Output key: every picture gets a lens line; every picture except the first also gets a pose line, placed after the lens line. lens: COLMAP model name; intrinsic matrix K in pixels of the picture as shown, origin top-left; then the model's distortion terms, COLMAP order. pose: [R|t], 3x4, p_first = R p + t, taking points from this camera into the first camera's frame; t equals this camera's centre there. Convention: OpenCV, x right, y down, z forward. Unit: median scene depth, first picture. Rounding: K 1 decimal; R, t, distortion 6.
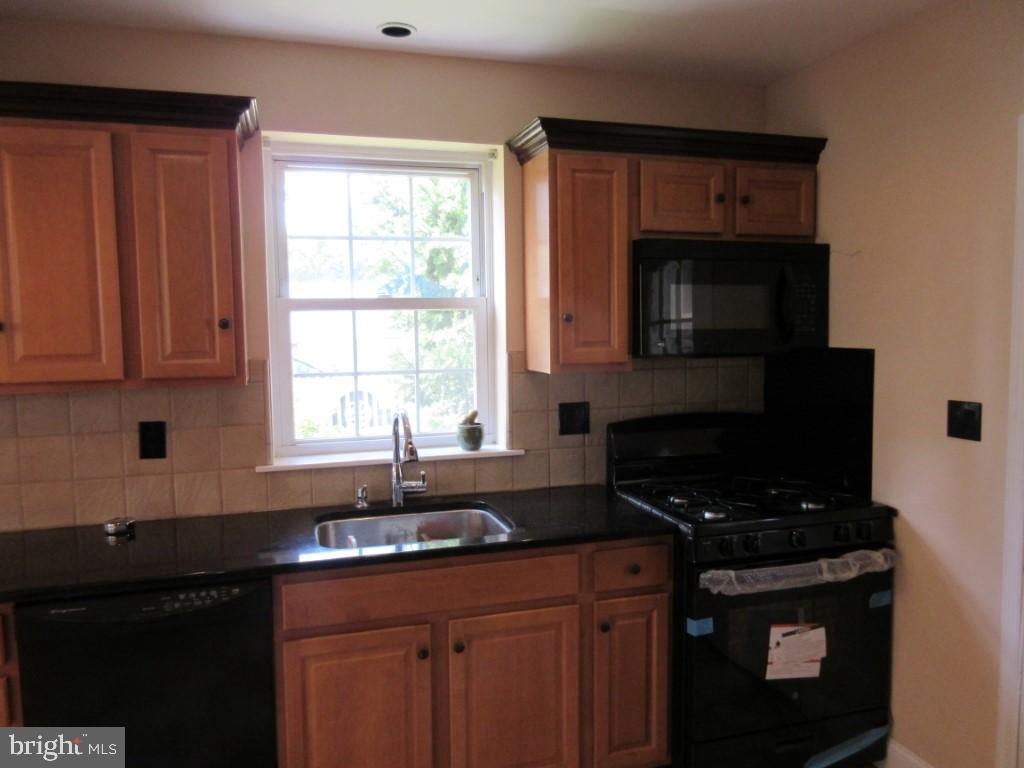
lens RADIAL K [[764.0, 0, 510.4], [0, 764.0, 379.2], [0, 0, 1]] dist [0.002397, -0.001058]
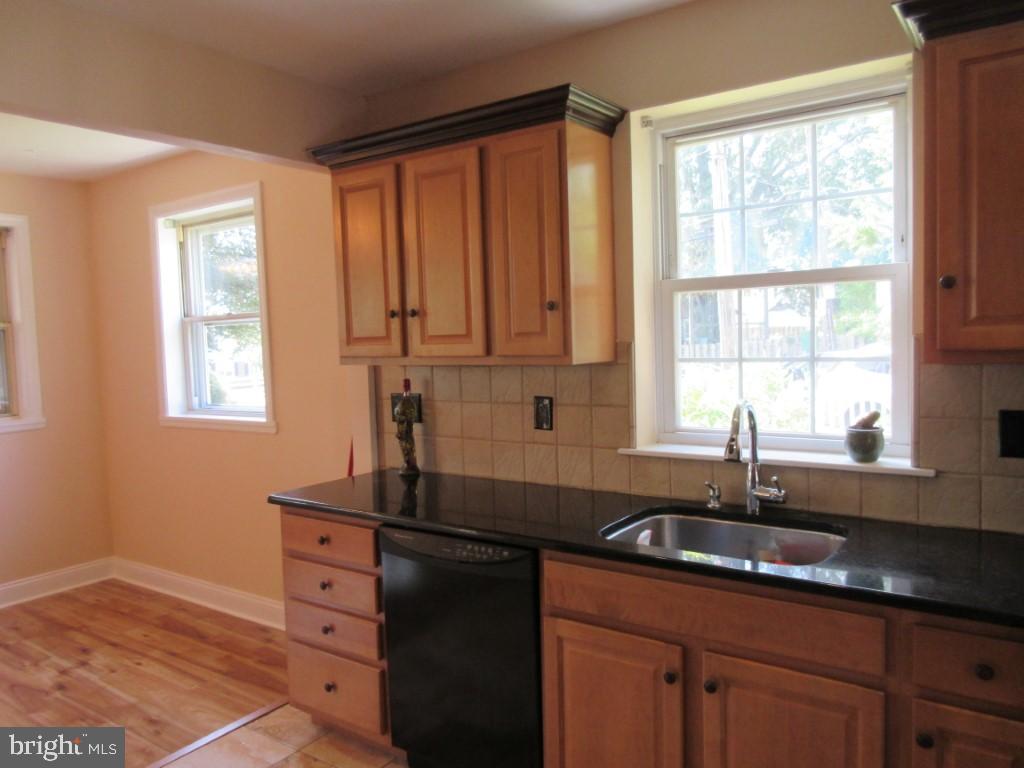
lens RADIAL K [[764.0, 0, 509.8], [0, 764.0, 384.2], [0, 0, 1]] dist [0.002397, -0.001058]
pose [[0.604670, 0.045706, -0.795164, 0.380448], [-0.035881, 0.998902, 0.030132, 0.004504], [0.795668, 0.010311, 0.605646, 0.271645]]
